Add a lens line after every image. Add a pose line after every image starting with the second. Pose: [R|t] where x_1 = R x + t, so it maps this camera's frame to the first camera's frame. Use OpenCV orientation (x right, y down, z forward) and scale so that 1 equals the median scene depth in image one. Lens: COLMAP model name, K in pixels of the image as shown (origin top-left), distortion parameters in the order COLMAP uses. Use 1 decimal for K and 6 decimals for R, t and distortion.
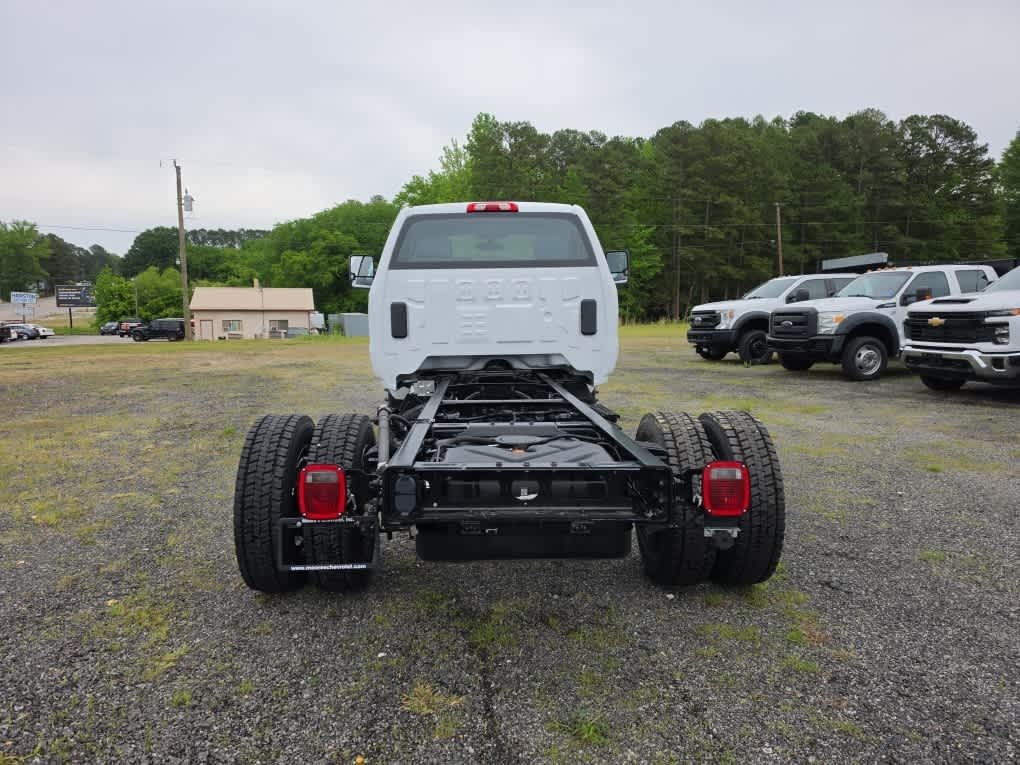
lens RADIAL K [[700.5, 0, 501.7], [0, 700.5, 381.4], [0, 0, 1]] dist [0.073624, -0.088682]
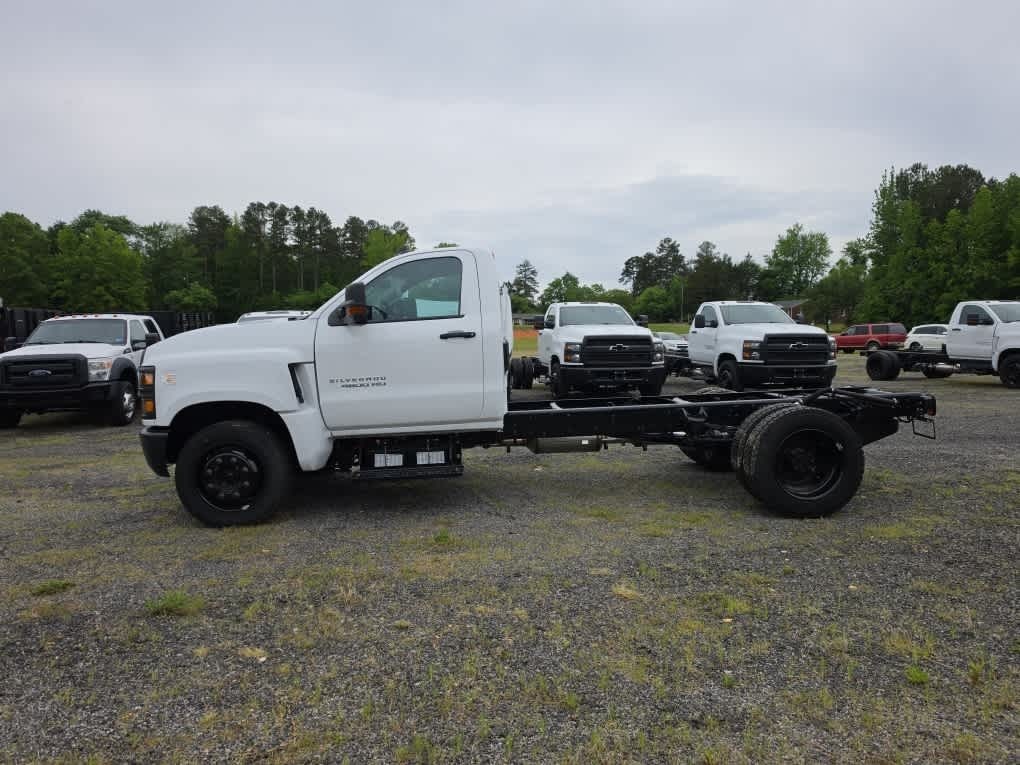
lens RADIAL K [[700.5, 0, 509.2], [0, 700.5, 383.2], [0, 0, 1]] dist [0.073624, -0.088682]
pose [[0.018367, -0.057577, 0.998172, -0.126913], [0.126340, 0.990472, 0.054808, -0.011675], [-0.991817, 0.125103, 0.025466, 0.106966]]
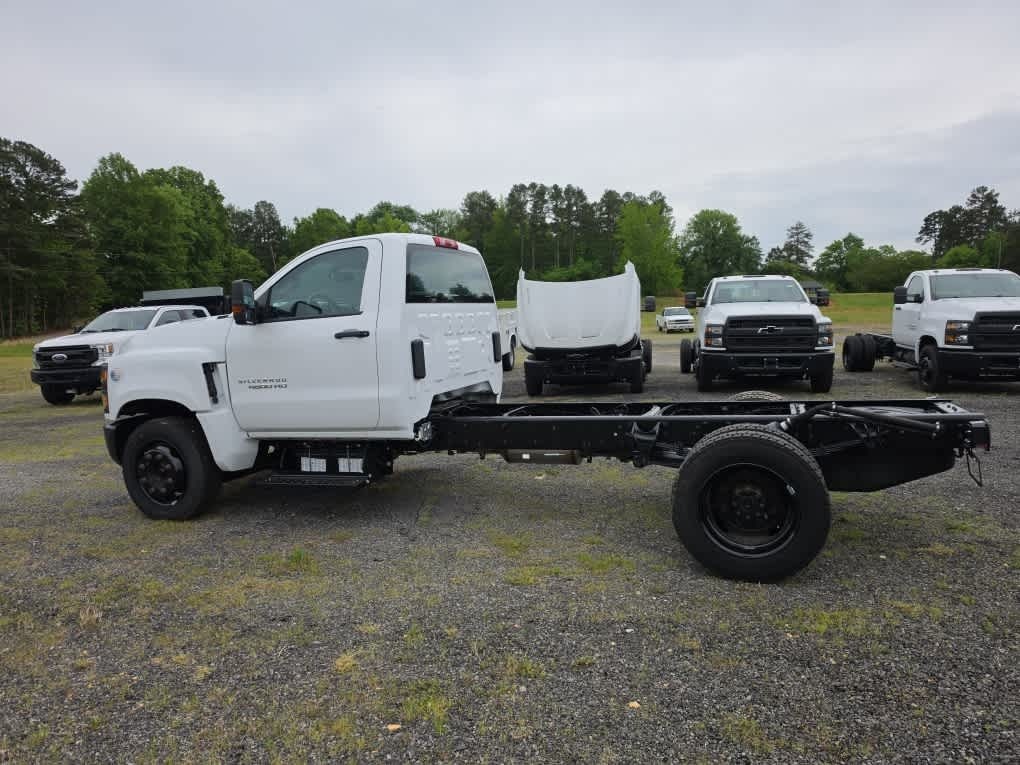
lens RADIAL K [[700.5, 0, 511.5], [0, 700.5, 388.0], [0, 0, 1]] dist [0.073624, -0.088682]
pose [[0.377193, -0.096791, 0.921063, -0.102212], [0.126186, 0.990620, 0.052425, -0.009080], [-0.917498, 0.096451, 0.385869, 0.060044]]
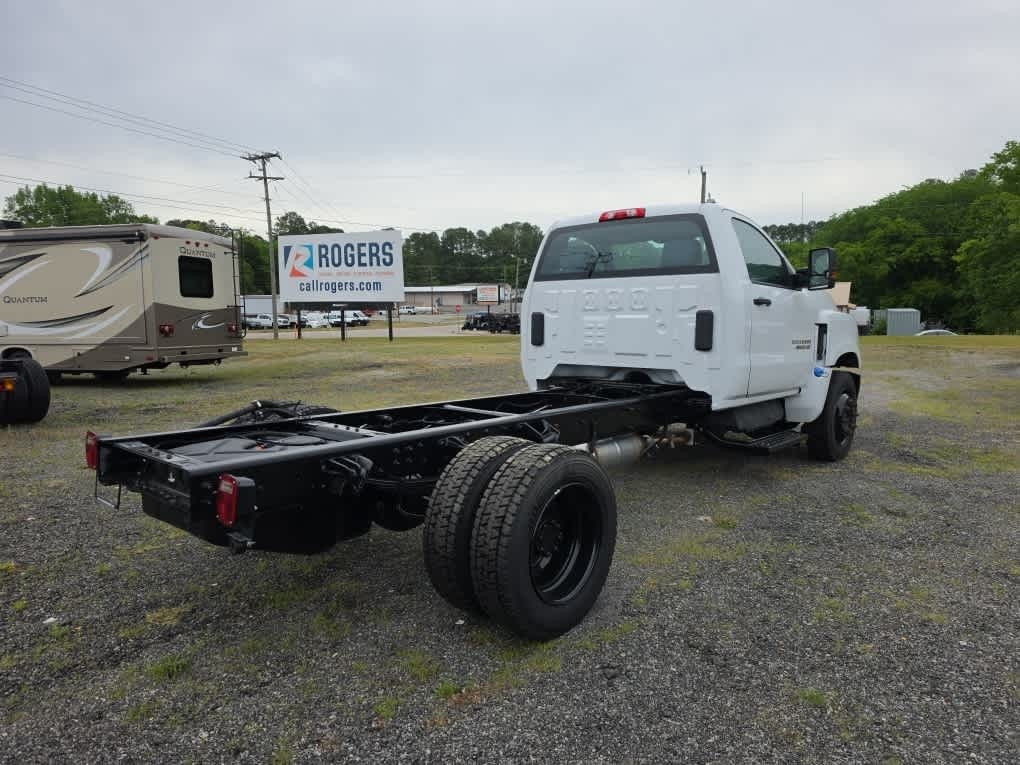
lens RADIAL K [[700.5, 0, 518.5], [0, 700.5, 387.3], [0, 0, 1]] dist [0.073624, -0.088682]
pose [[0.738042, 0.085079, -0.669370, 0.060863], [-0.074197, 0.996236, 0.044816, -0.004757], [0.670664, 0.016589, 0.741576, 0.020749]]
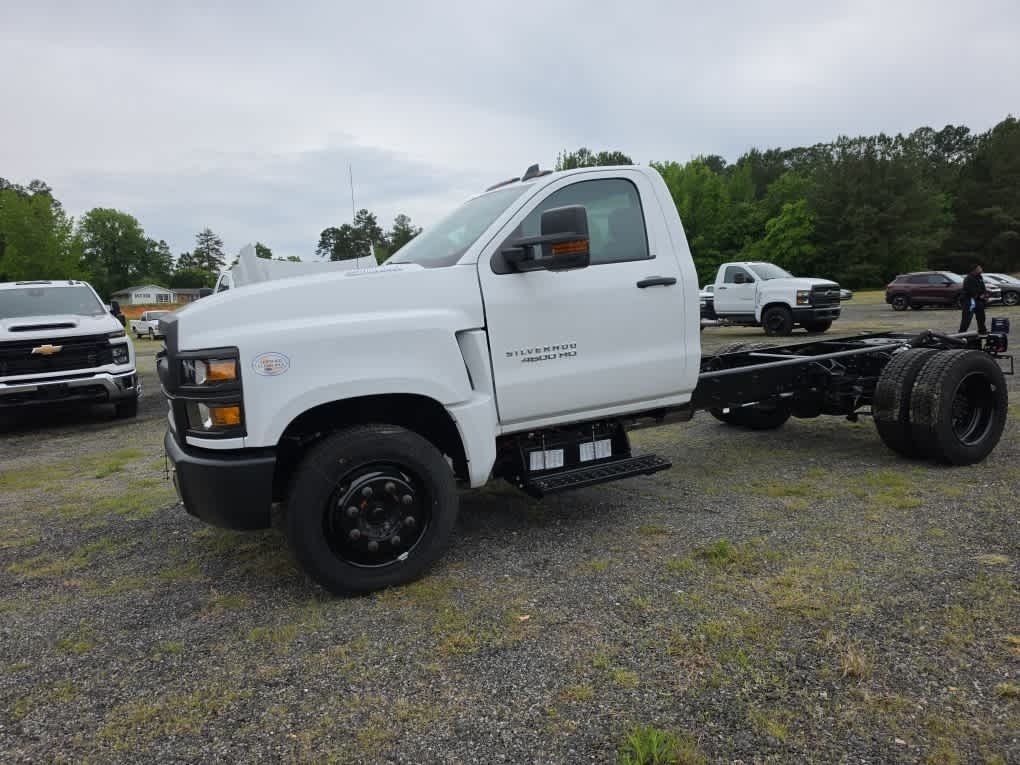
lens RADIAL K [[700.5, 0, 508.5], [0, 700.5, 383.8], [0, 0, 1]] dist [0.073624, -0.088682]
pose [[-0.400035, -0.079147, 0.913076, -0.088353], [0.155164, 0.976034, 0.152585, -0.017620], [-0.903269, 0.202716, -0.378167, 0.164108]]
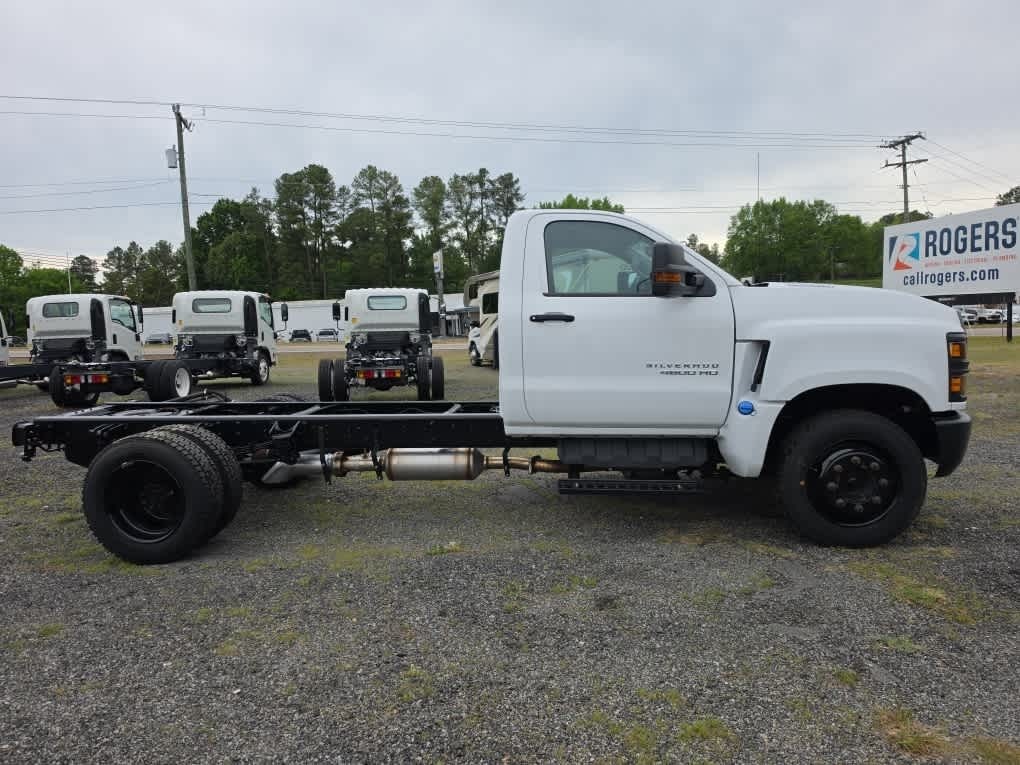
lens RADIAL K [[699.4, 0, 505.3], [0, 699.4, 385.5], [0, 0, 1]] dist [0.057350, -0.058476]
pose [[-0.120308, 0.110414, -0.986577, 0.104111], [-0.064363, 0.990837, 0.118740, -0.016494], [0.990648, 0.077785, -0.112099, 0.122502]]
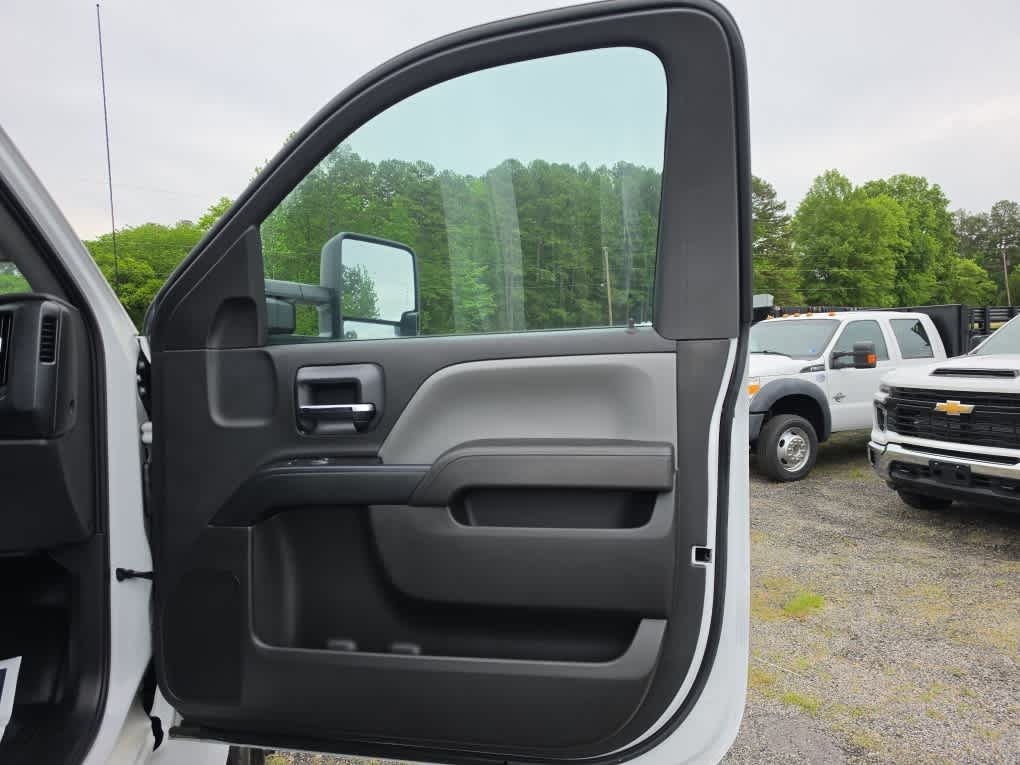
lens RADIAL K [[704.2, 0, 509.0], [0, 704.2, 380.9], [0, 0, 1]] dist [0.043905, -0.045750]
pose [[0.970814, -0.001369, 0.239831, 0.024447], [0.014578, 0.998472, -0.053312, -0.016028], [-0.239392, 0.055252, 0.969350, 0.104950]]
